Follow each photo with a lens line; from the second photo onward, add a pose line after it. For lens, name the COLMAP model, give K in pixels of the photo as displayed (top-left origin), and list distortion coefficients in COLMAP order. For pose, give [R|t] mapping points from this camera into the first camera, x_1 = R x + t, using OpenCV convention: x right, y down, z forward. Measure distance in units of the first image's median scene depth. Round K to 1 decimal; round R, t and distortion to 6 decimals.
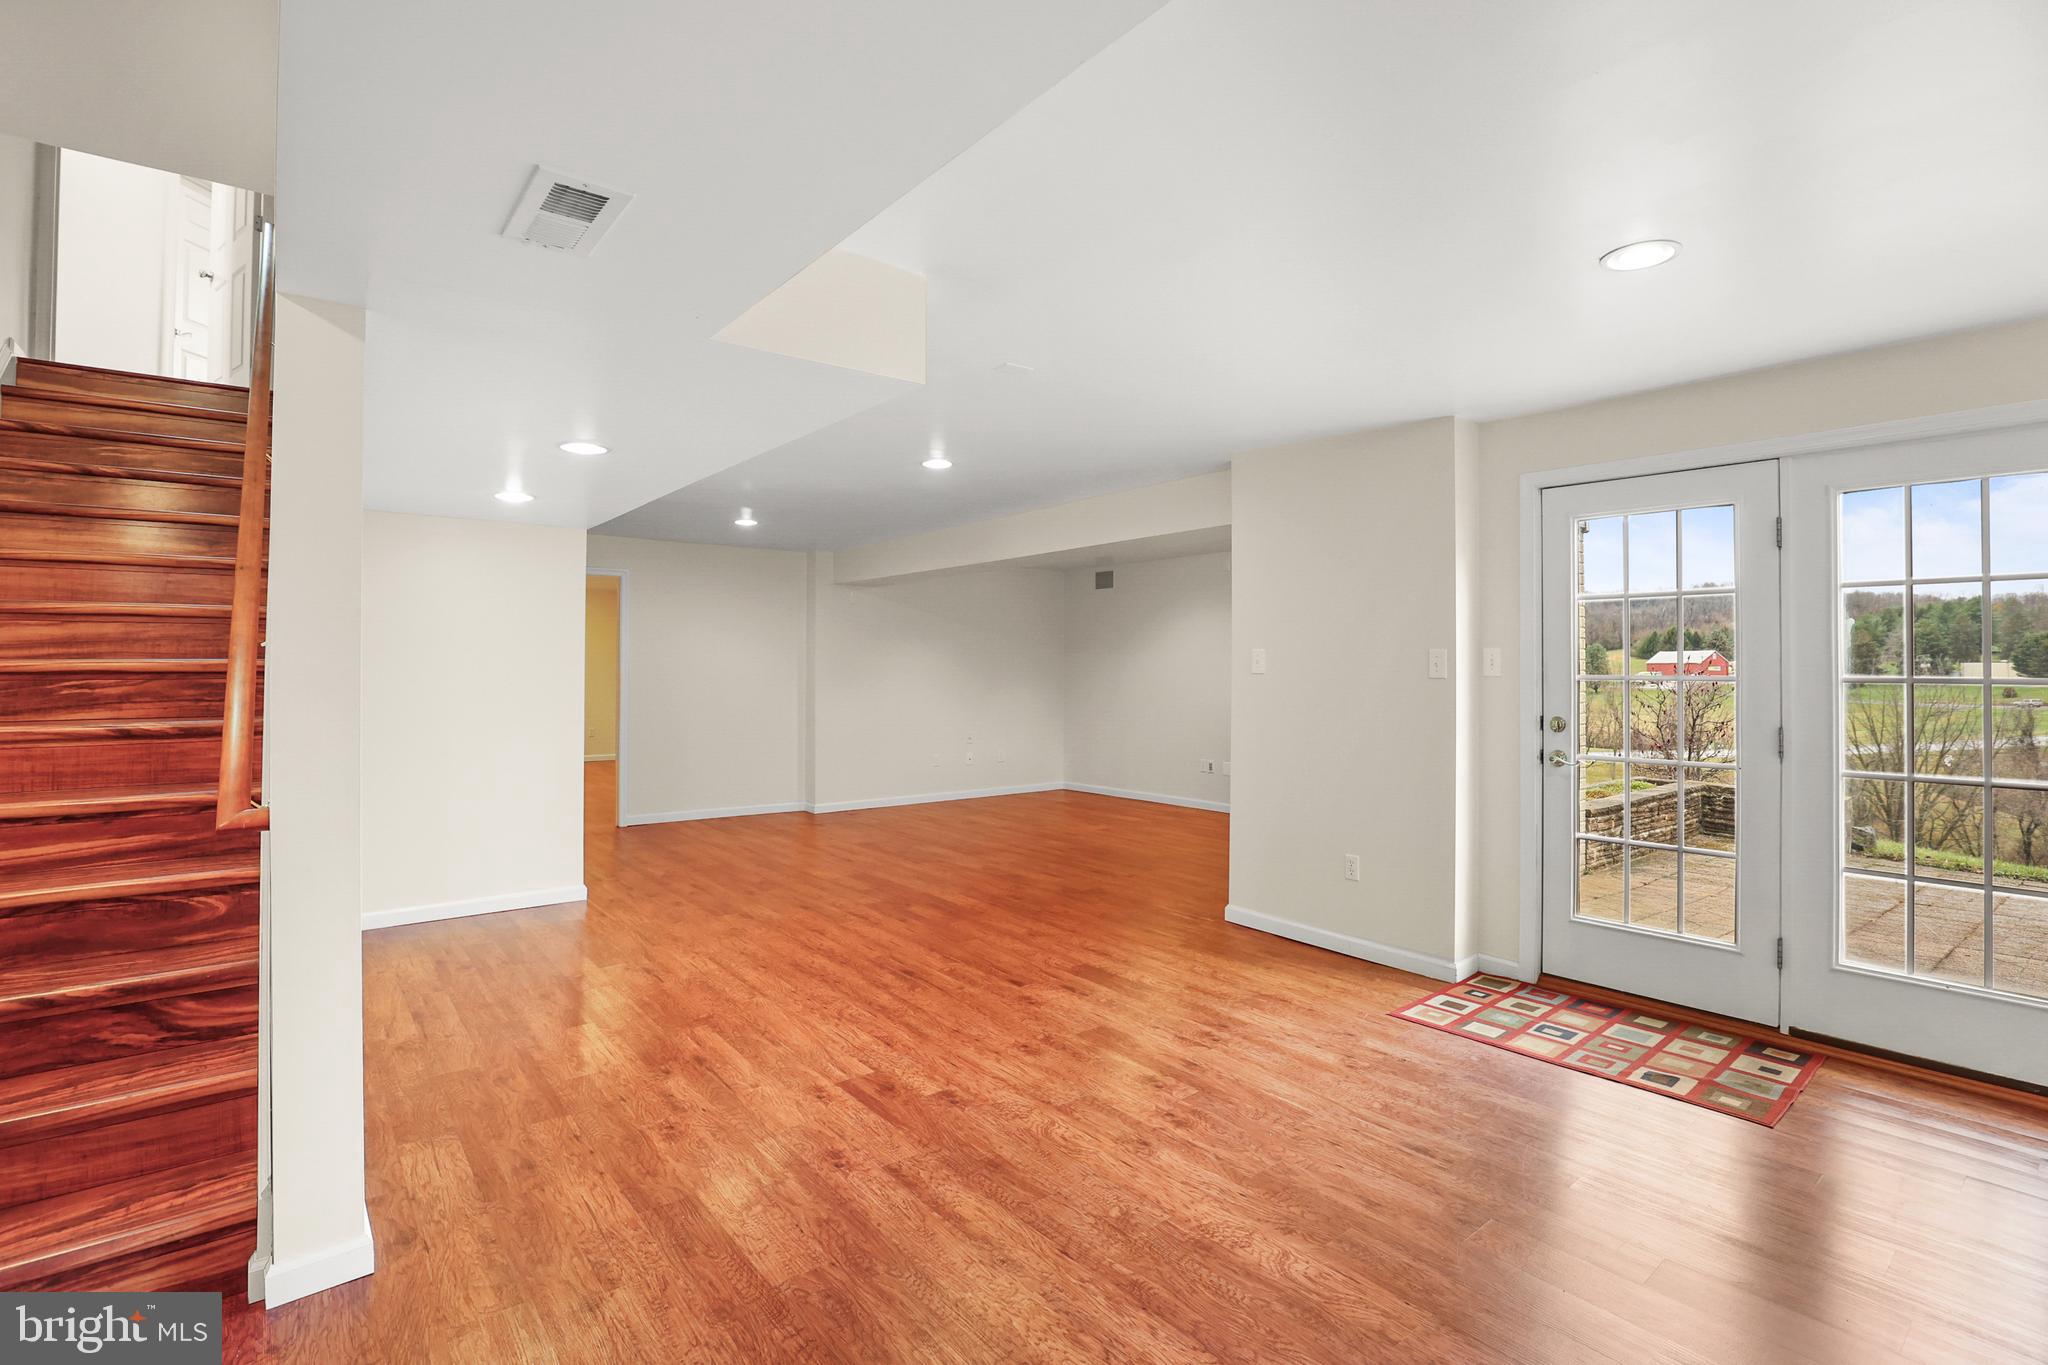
lens RADIAL K [[936.9, 0, 1011.3], [0, 936.9, 675.7], [0, 0, 1]] dist [-0.032903, 0.009247]
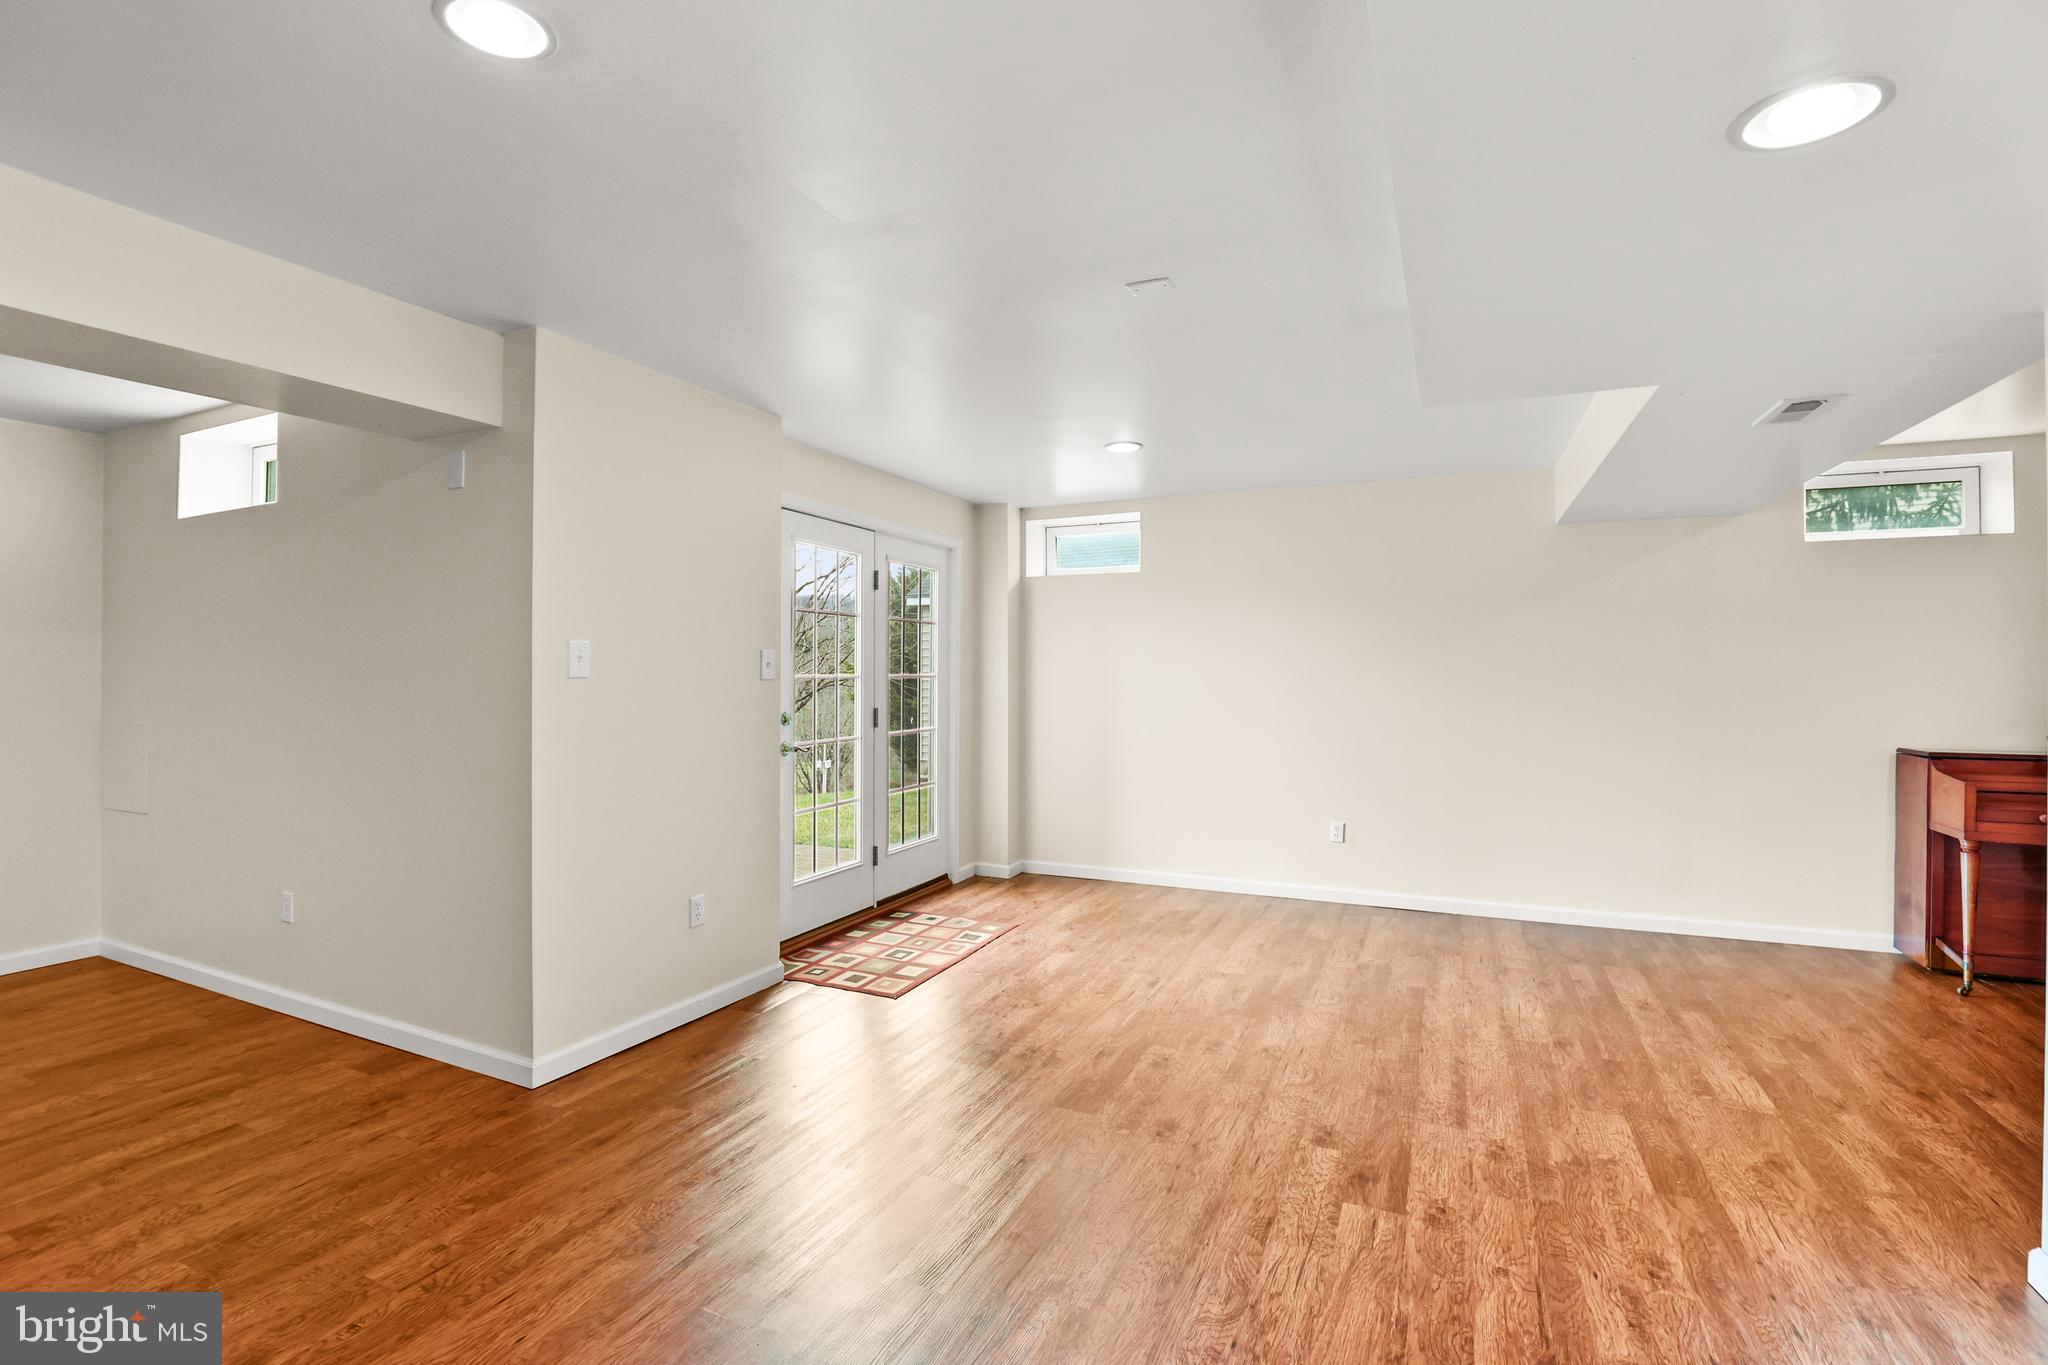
lens RADIAL K [[936.9, 0, 1011.3], [0, 936.9, 675.7], [0, 0, 1]] dist [-0.032903, 0.009247]
pose [[-0.441974, -0.010505, 0.896966, -0.726661], [0.001697, 0.999920, 0.012547, -0.020244], [-0.897026, 0.007067, -0.441920, 1.625818]]
